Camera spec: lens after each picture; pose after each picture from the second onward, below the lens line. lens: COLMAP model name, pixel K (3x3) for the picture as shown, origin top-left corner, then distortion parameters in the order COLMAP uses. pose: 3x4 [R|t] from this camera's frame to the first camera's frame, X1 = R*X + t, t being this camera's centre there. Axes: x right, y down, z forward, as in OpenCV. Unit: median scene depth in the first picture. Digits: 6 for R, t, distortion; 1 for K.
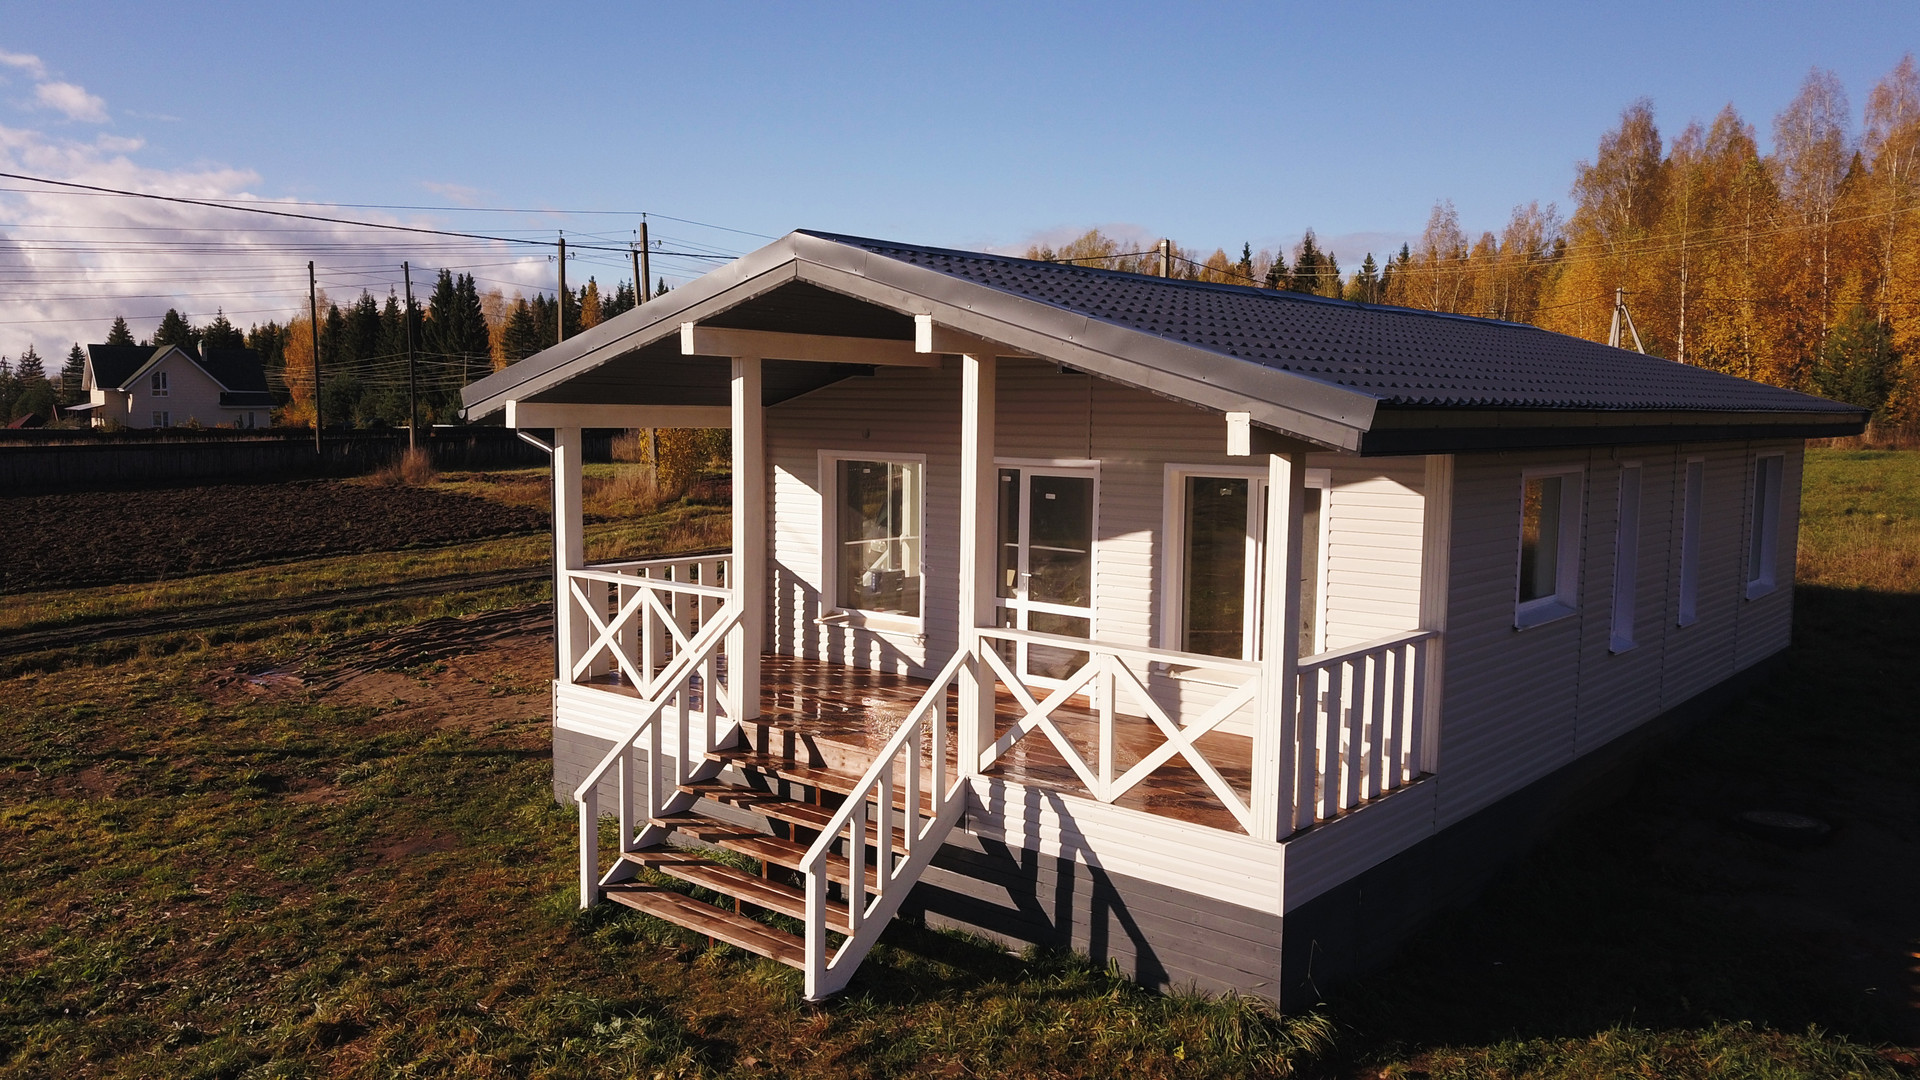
lens RADIAL K [[1465.7, 0, 956.0], [0, 1465.7, 529.2], [0, 0, 1]] dist [0.009630, 0.005510]
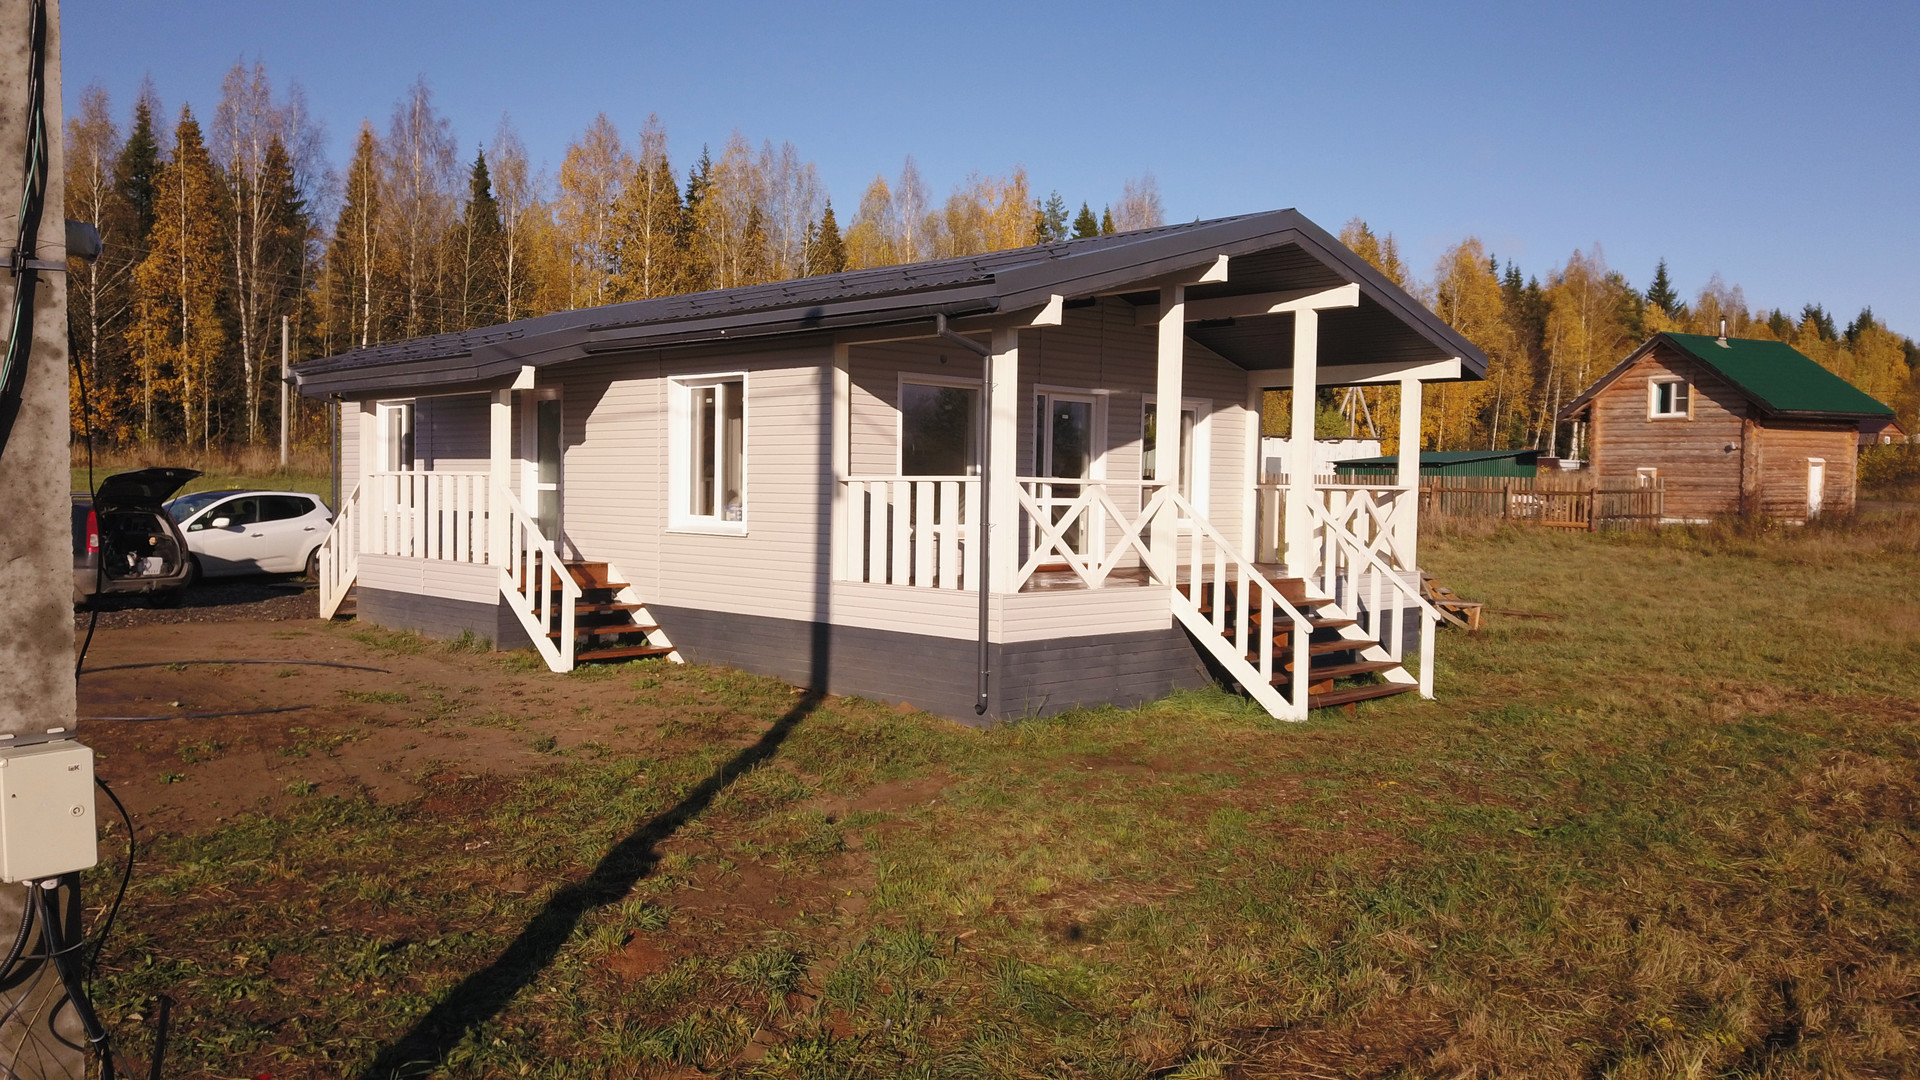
lens RADIAL K [[1463.9, 0, 953.1], [0, 1463.9, 545.5], [0, 0, 1]] dist [0.005706, 0.005415]
pose [[0.092585, -0.049389, 0.994479, -1.265782], [0.071705, 0.996507, 0.042814, 0.030710], [-0.993119, 0.067346, 0.095803, 0.979954]]
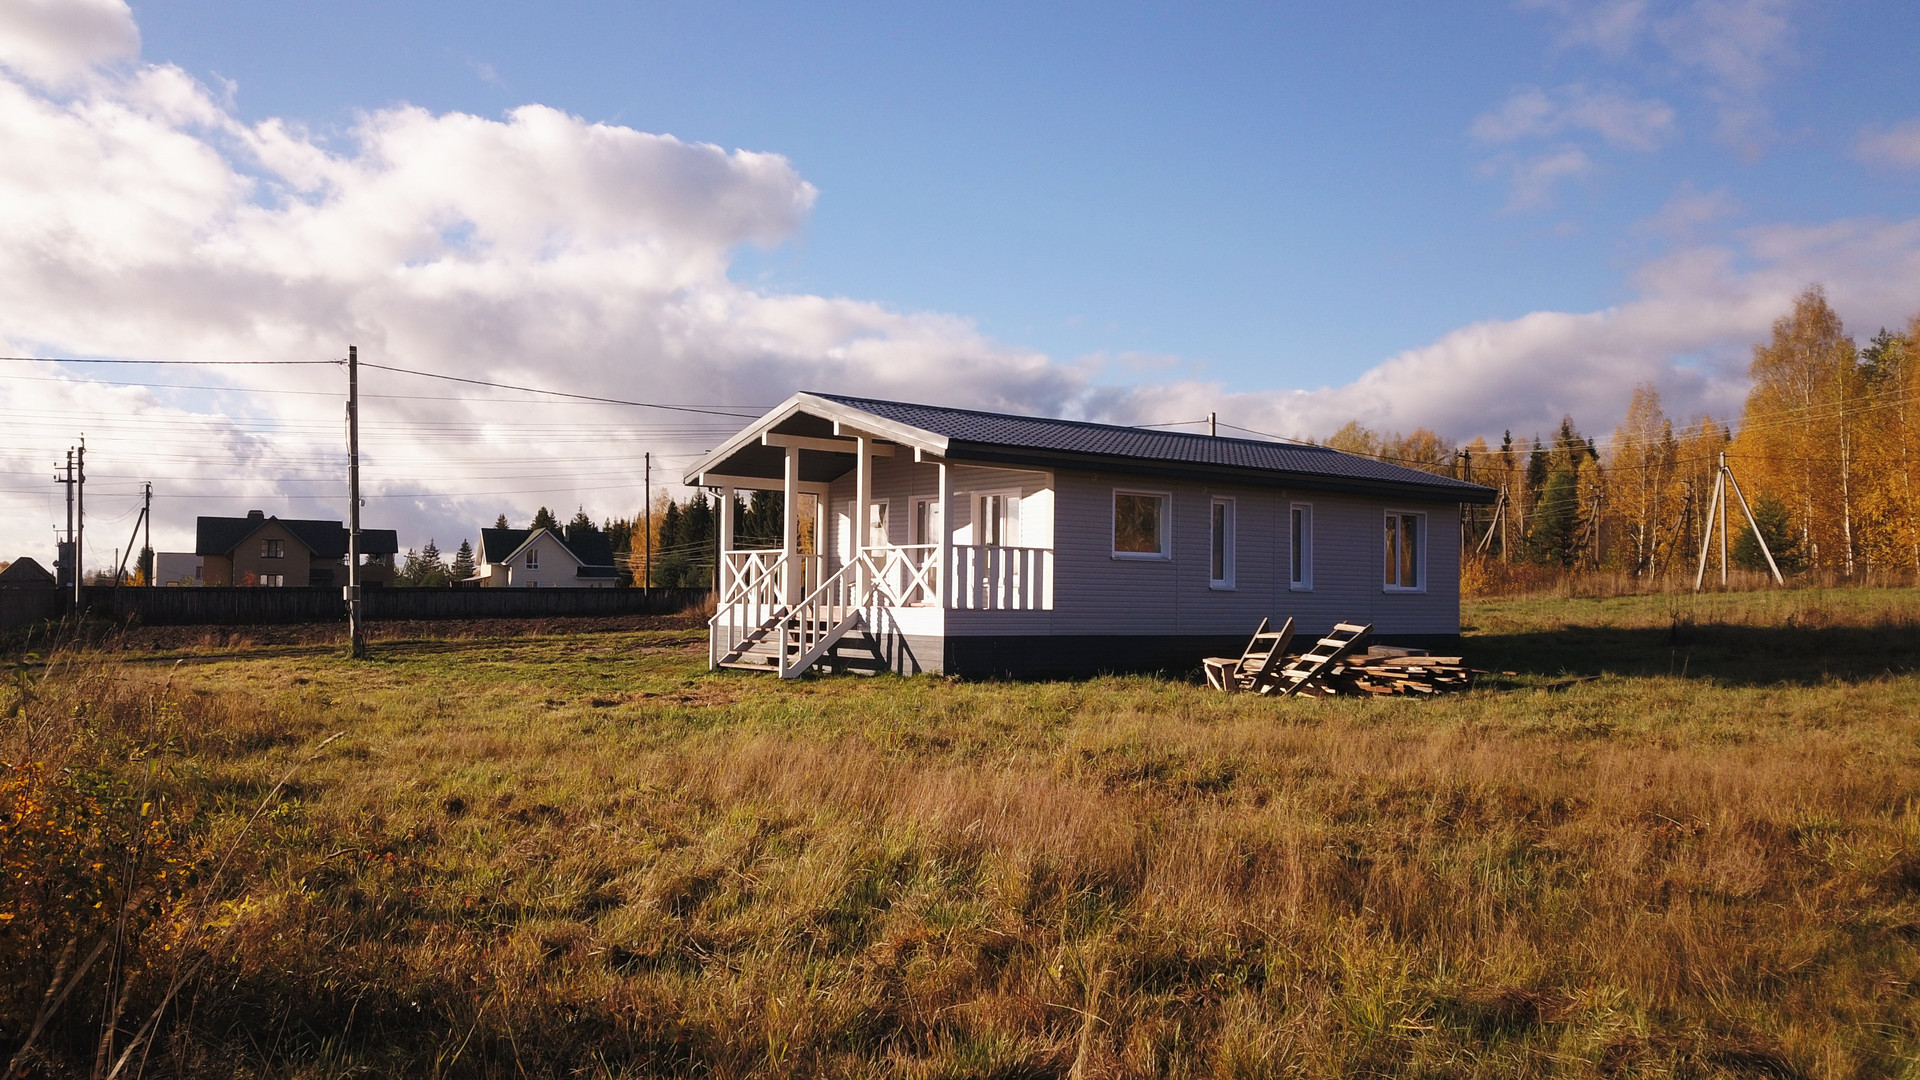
lens RADIAL K [[1432.7, 0, 1003.8], [0, 1432.7, 539.5], [0, 0, 1]] dist [0.008394, 0.002385]
pose [[0.984996, -0.010327, -0.172267, 0.527634], [-0.011359, 0.992164, -0.124428, 0.279751], [0.172202, 0.124518, 0.977160, -1.046292]]
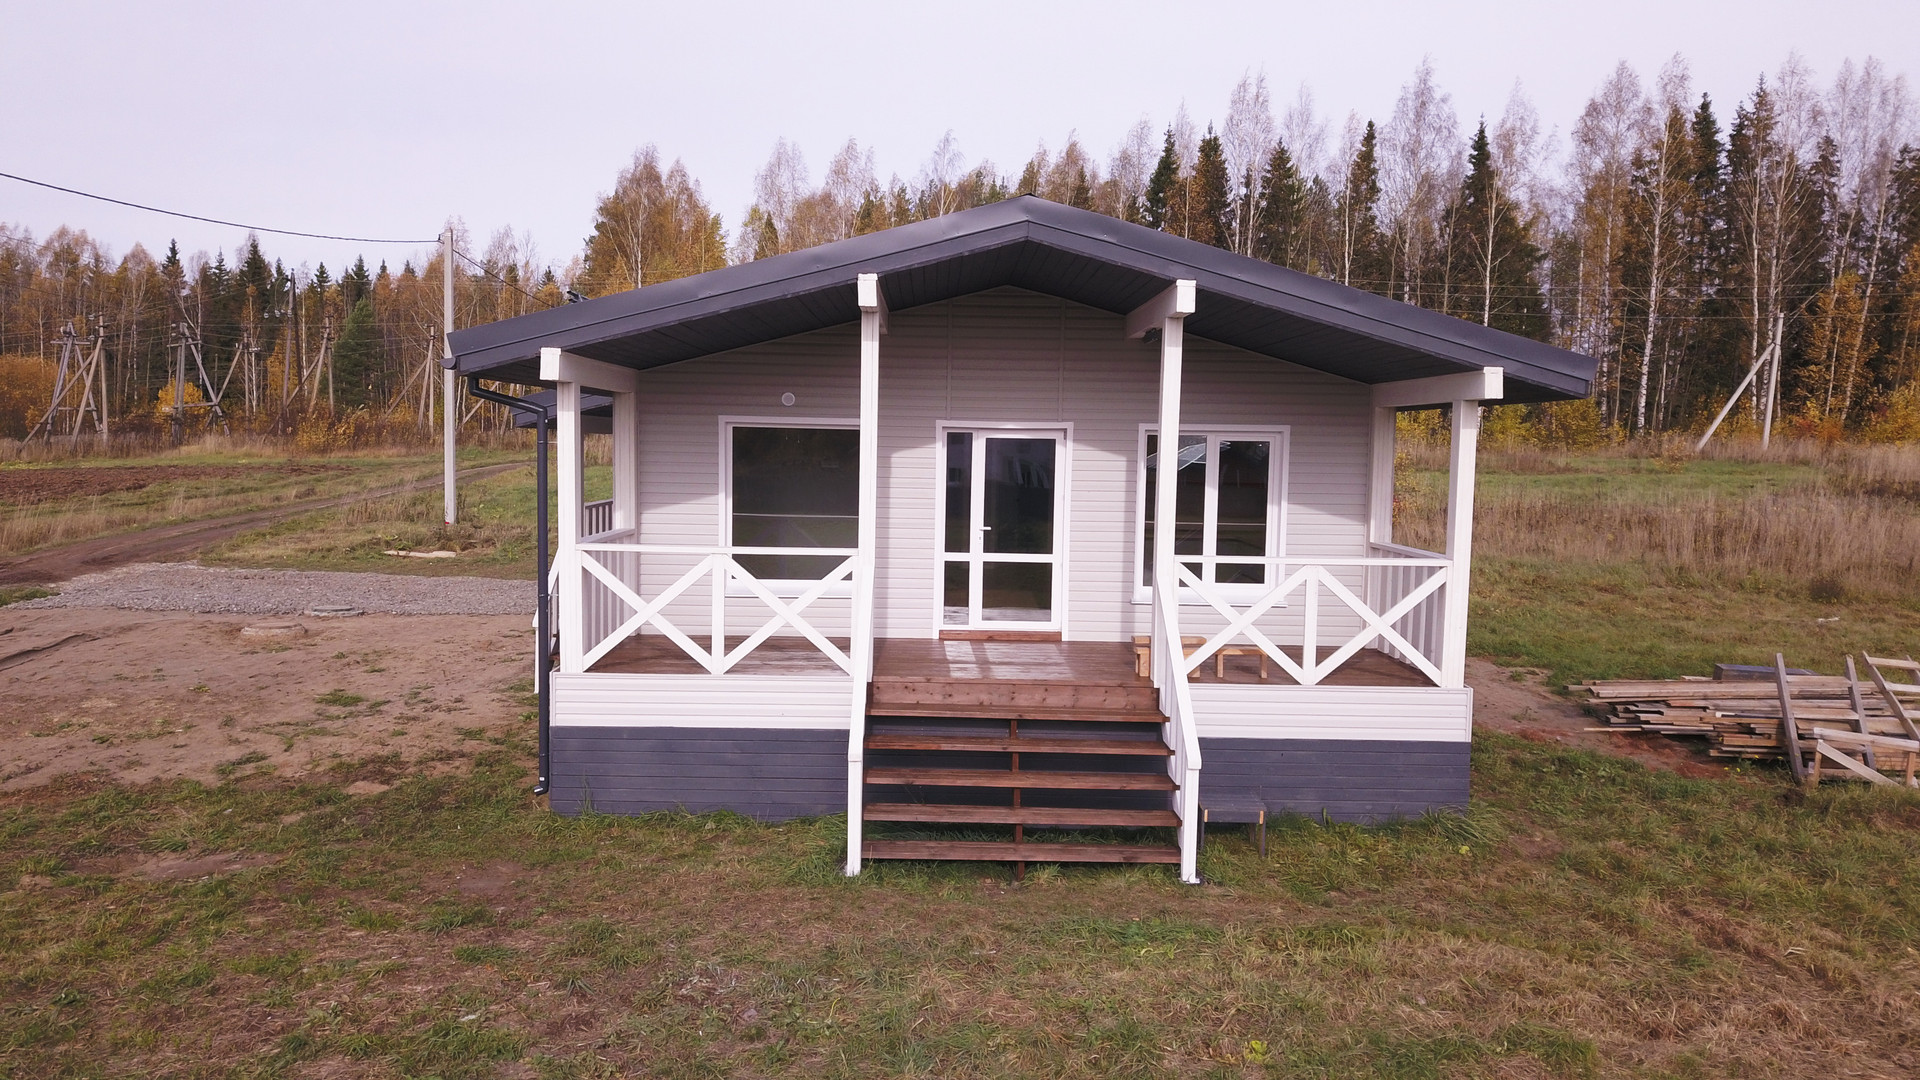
lens RADIAL K [[1459.9, 0, 954.0], [0, 1459.9, 538.2], [0, 0, 1]] dist [0.002005, 0.003510]
pose [[0.755525, -0.042169, 0.653762, -0.688923], [0.046362, 0.998866, 0.010851, 0.025943], [-0.653478, 0.022111, 0.756623, 0.192825]]
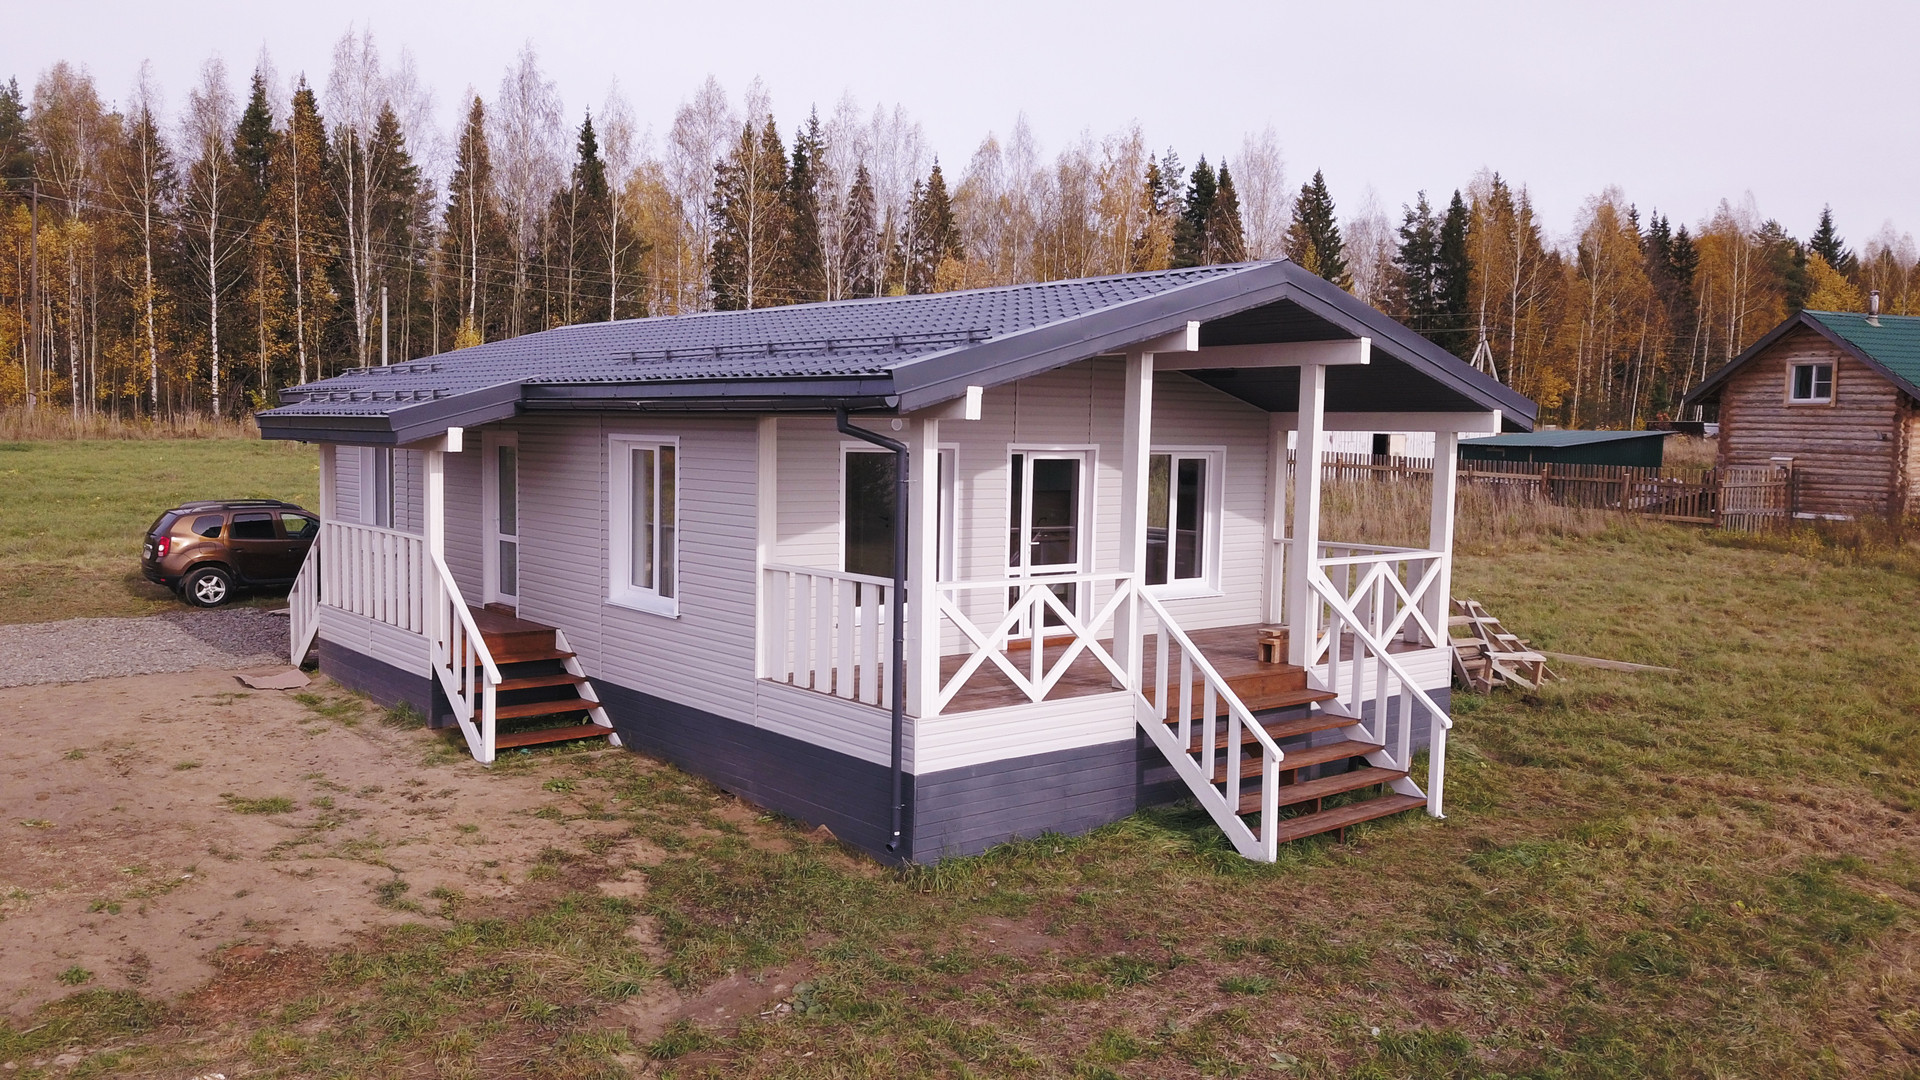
lens RADIAL K [[1465.7, 0, 956.0], [0, 1465.7, 529.2], [0, 0, 1]] dist [0.009630, 0.005510]
pose [[0.176297, -0.072838, 0.981638, -1.128740], [0.066732, 0.995849, 0.061908, -0.057380], [-0.982072, 0.054592, 0.180426, 0.858117]]
